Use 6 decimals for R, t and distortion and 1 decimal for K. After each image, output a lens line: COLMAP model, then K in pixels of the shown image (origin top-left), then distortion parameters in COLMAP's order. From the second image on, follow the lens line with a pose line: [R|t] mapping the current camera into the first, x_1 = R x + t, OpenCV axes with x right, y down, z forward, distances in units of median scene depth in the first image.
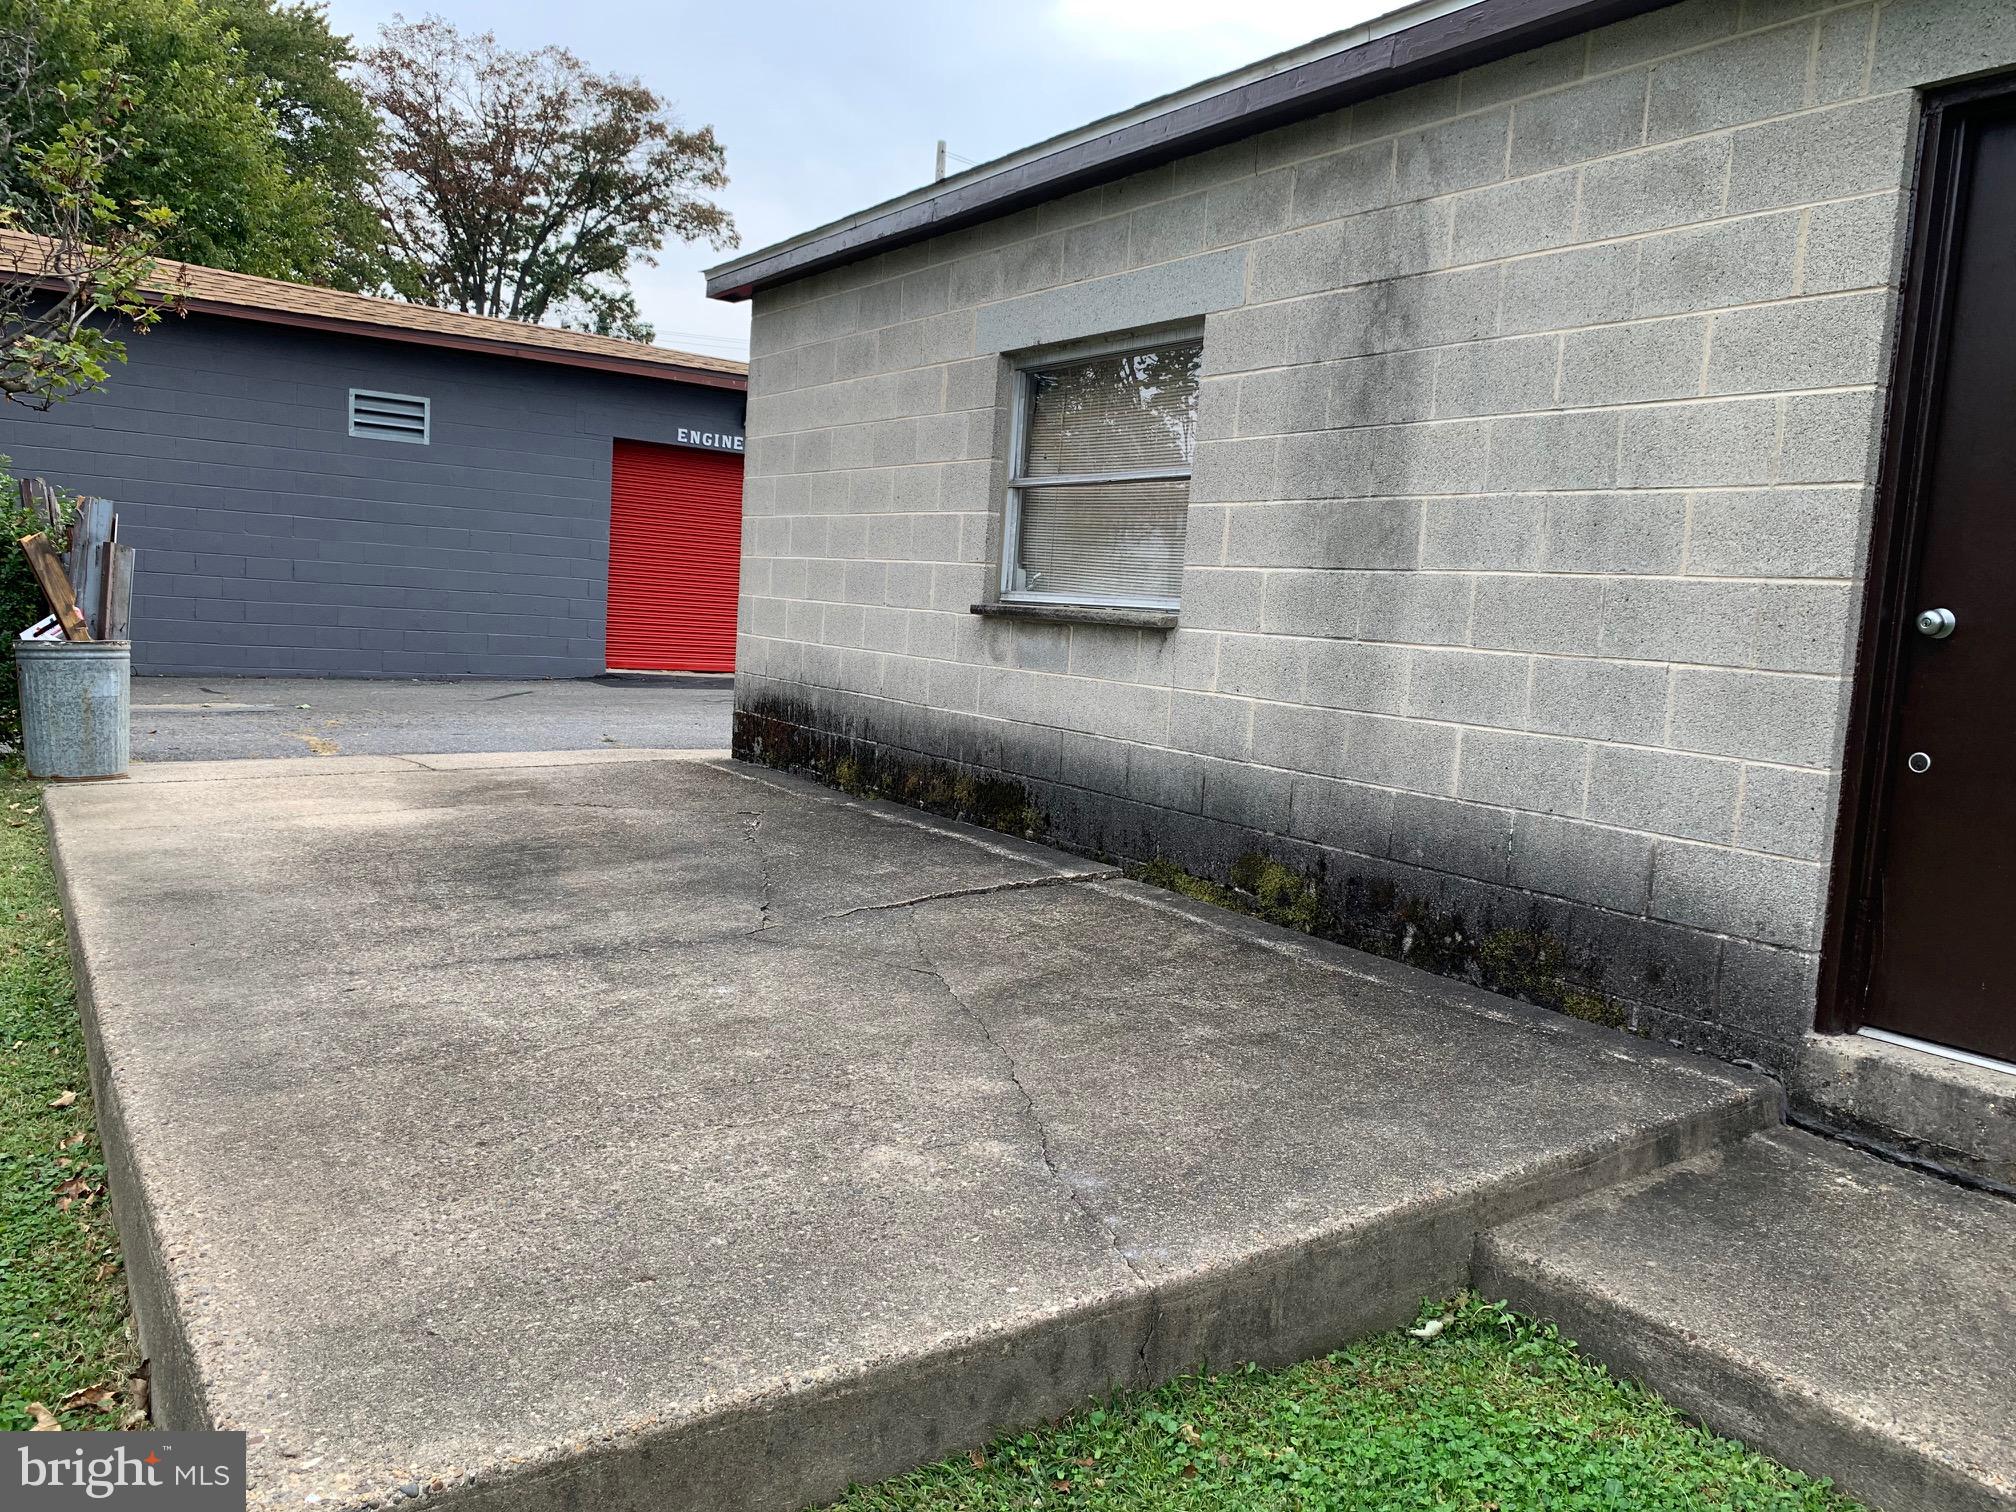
lens RADIAL K [[1540.4, 0, 1006.6], [0, 1540.4, 761.4], [0, 0, 1]] dist [0.018733, -0.002296]
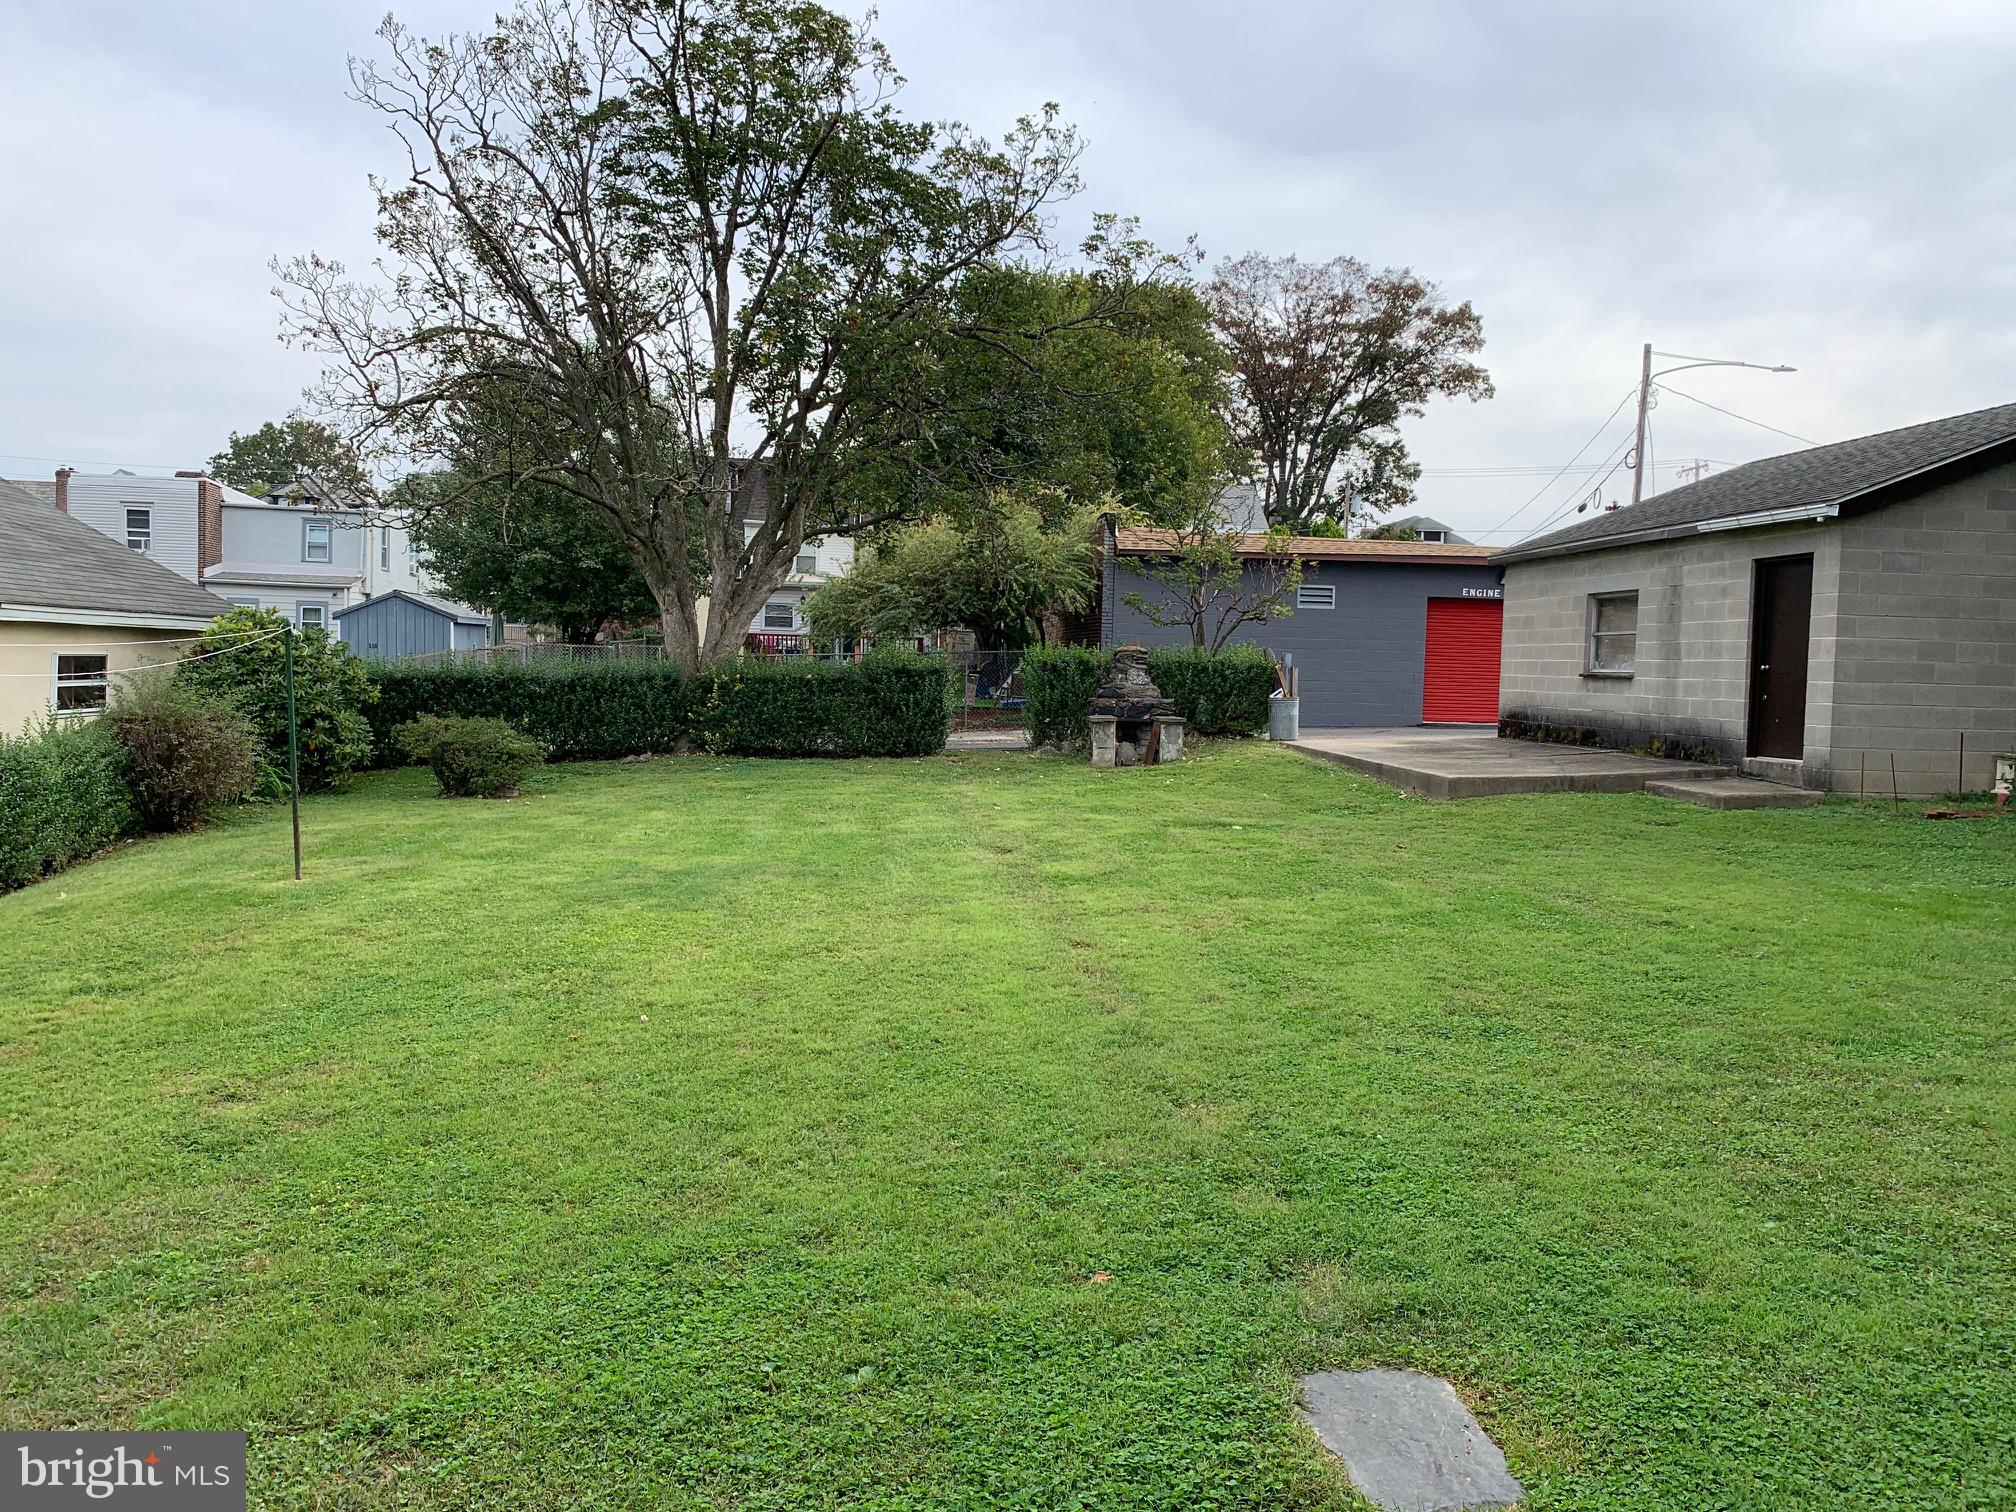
lens RADIAL K [[1540.4, 0, 1007.8], [0, 1540.4, 759.7], [0, 0, 1]] dist [0.018733, -0.002296]
pose [[0.889182, -0.014634, -0.457320, 0.038789], [-0.013856, 0.998169, -0.058882, 0.027976], [0.457344, 0.058693, 0.887351, -0.236320]]
